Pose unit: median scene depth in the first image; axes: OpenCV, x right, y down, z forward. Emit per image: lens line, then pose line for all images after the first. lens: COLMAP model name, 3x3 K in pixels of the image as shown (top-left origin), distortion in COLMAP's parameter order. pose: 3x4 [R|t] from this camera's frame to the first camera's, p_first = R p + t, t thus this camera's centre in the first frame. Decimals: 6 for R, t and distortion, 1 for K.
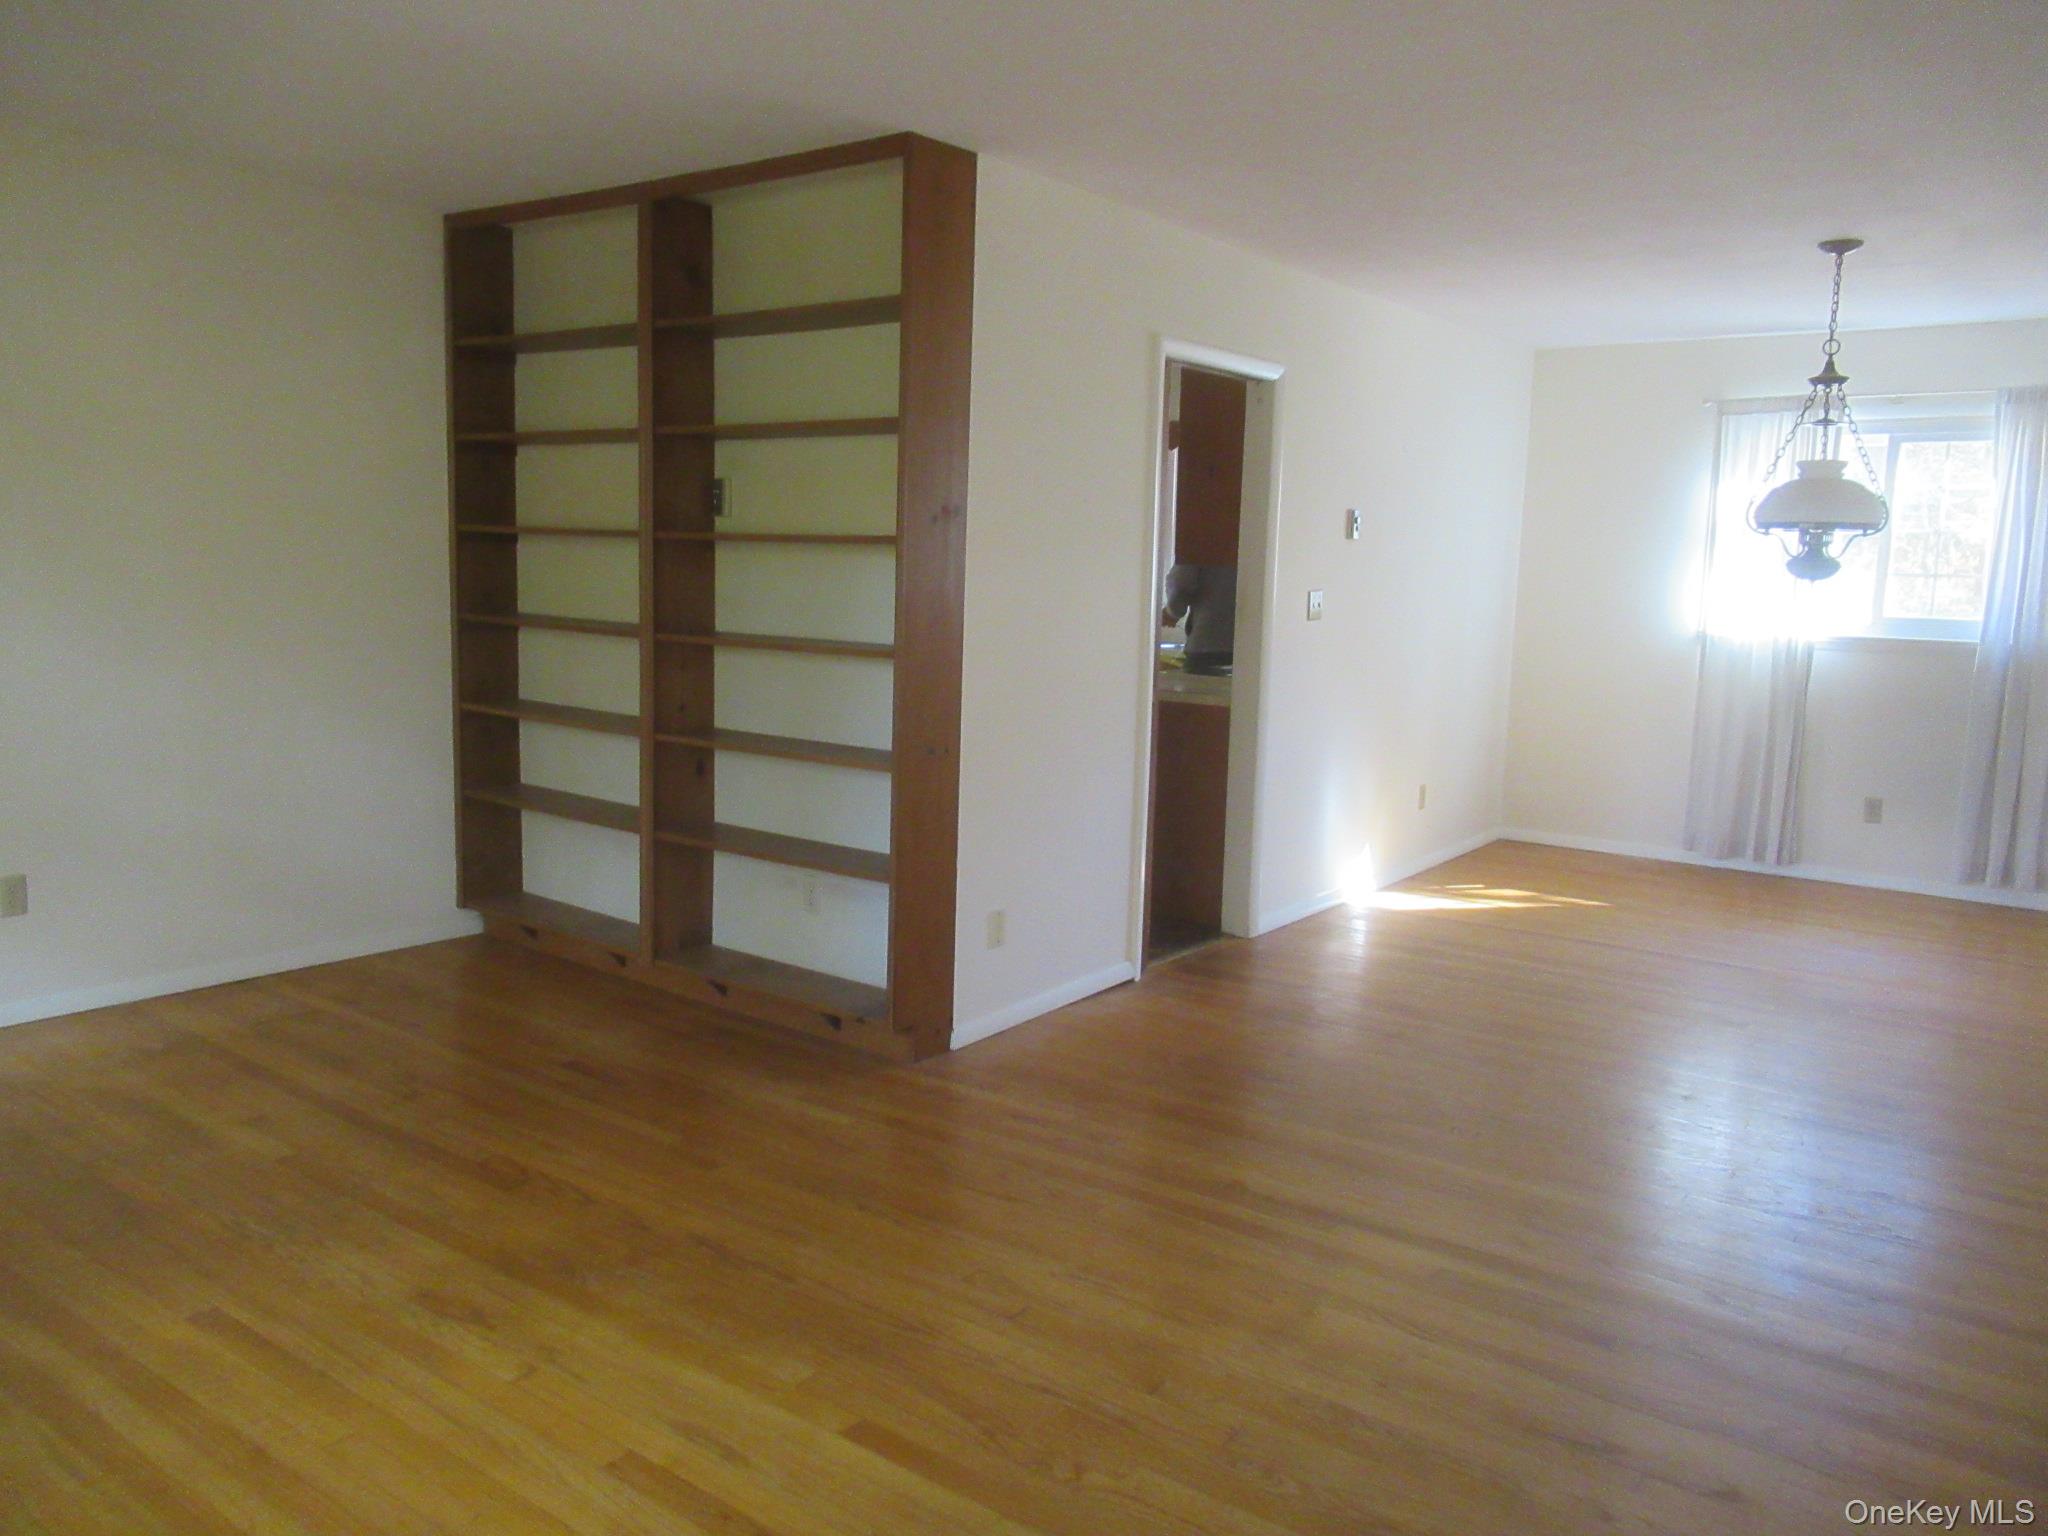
lens RADIAL K [[1554.0, 0, 1024.0], [0, 1554.0, 768.0], [0, 0, 1]] dist [0.000924, 0.001309]
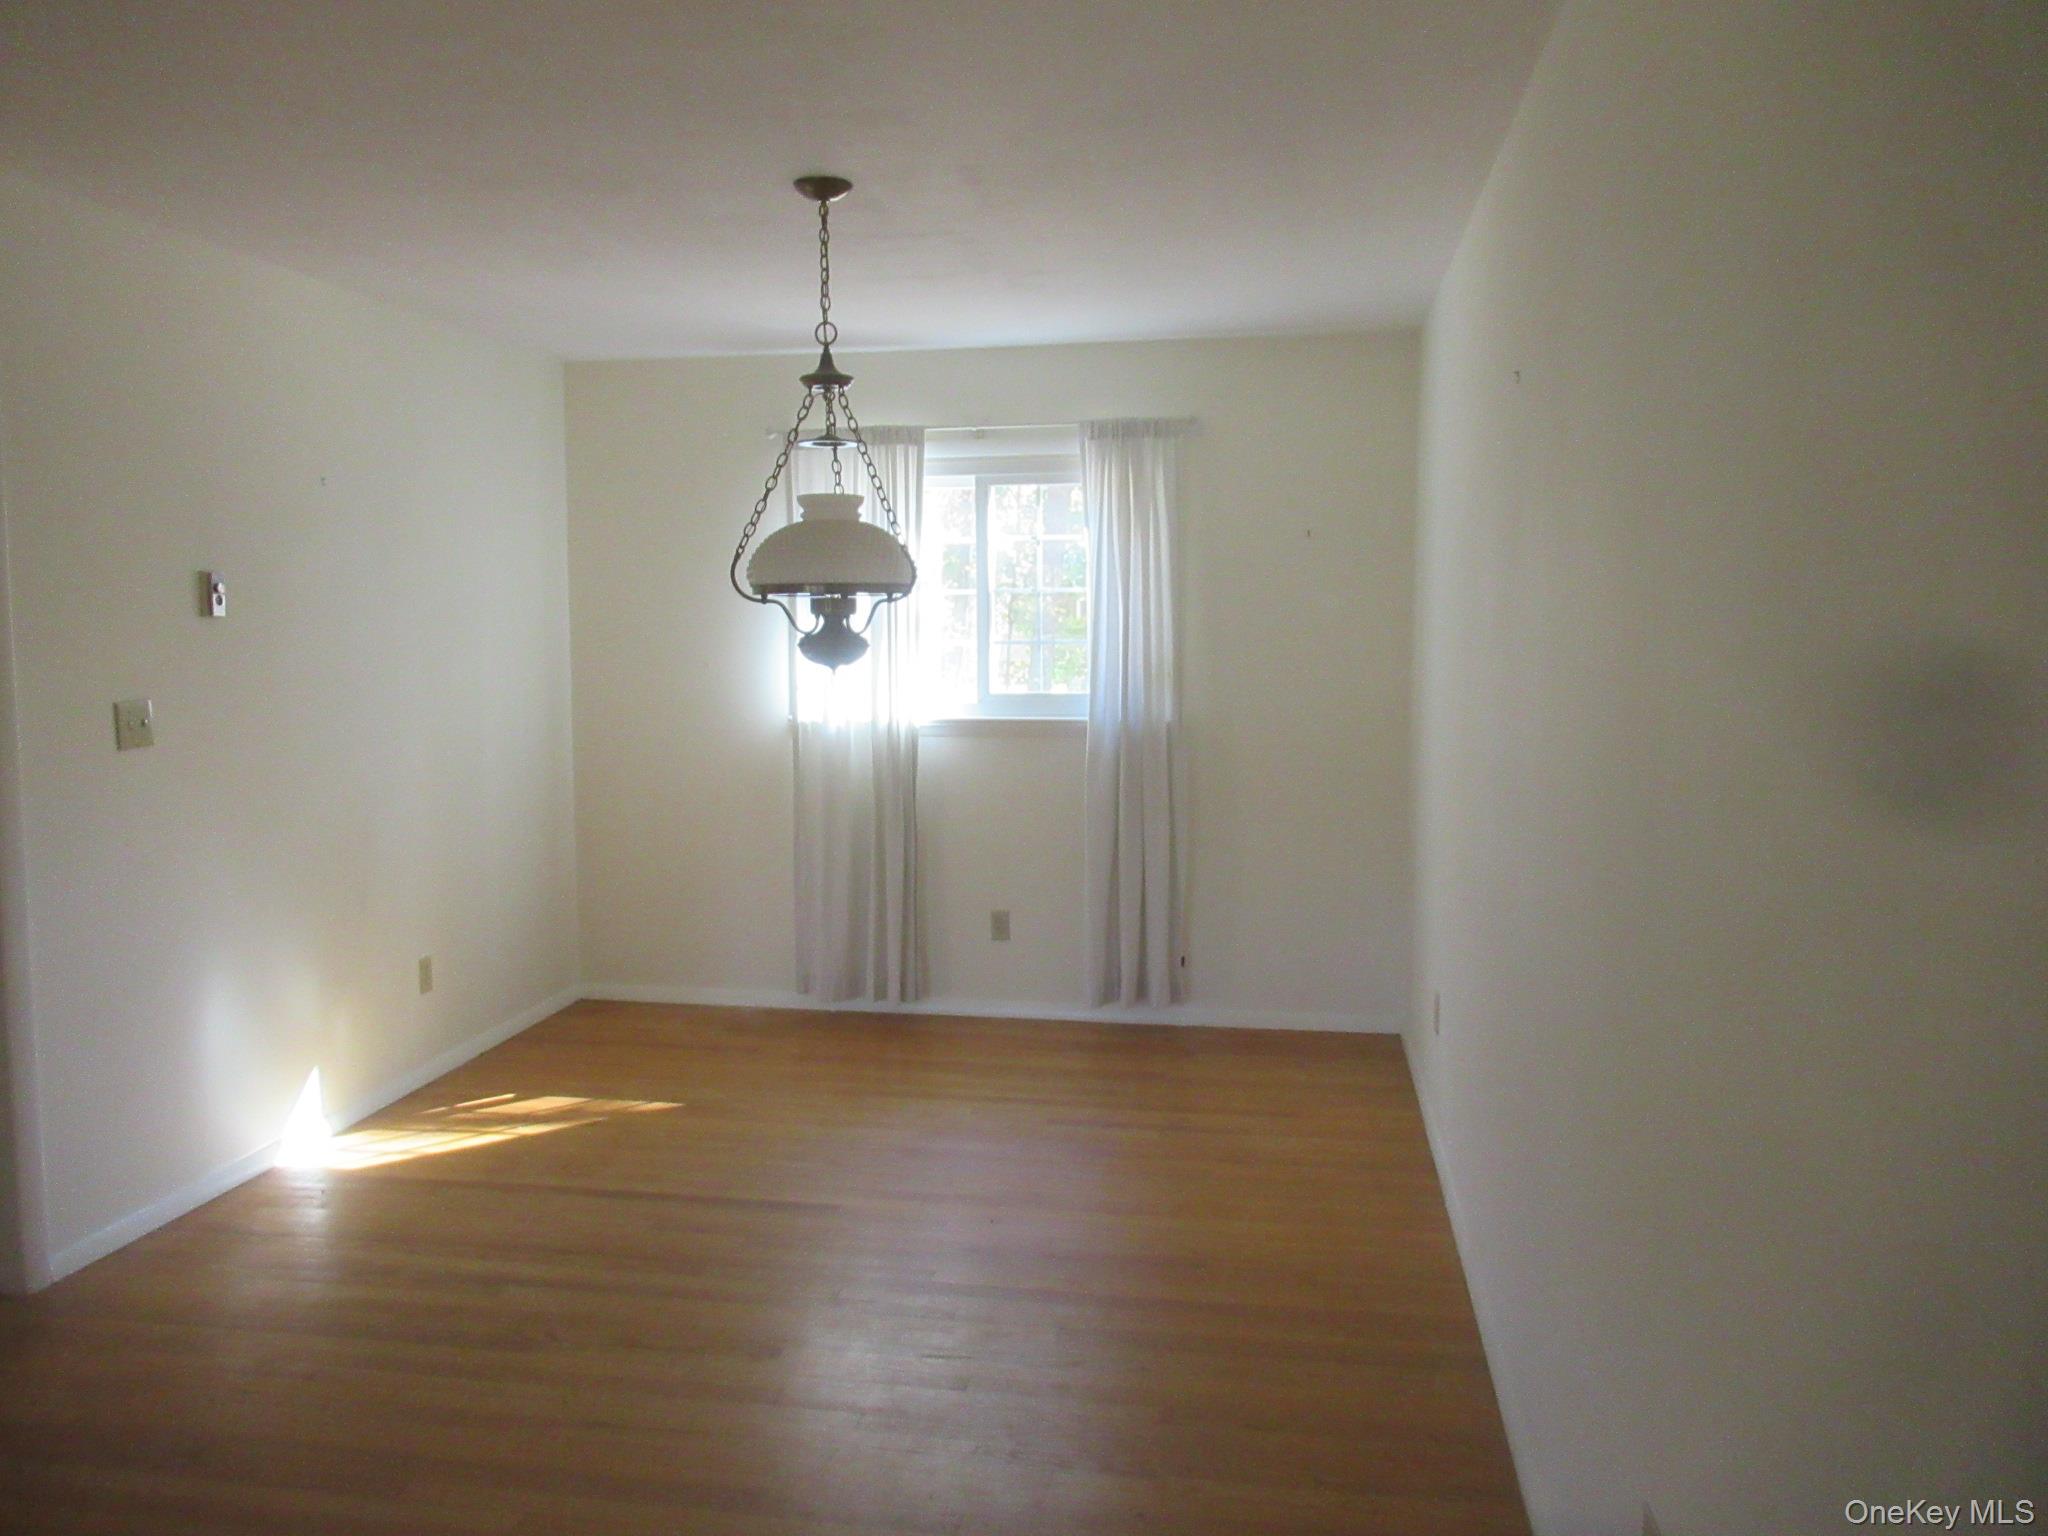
lens RADIAL K [[1554.0, 0, 1024.0], [0, 1554.0, 768.0], [0, 0, 1]] dist [0.000924, 0.001309]
pose [[0.894630, -0.065951, 0.441914, 0.213158], [0.083290, 0.996326, -0.019925, -0.042347], [-0.438977, 0.054633, 0.896836, 0.265948]]
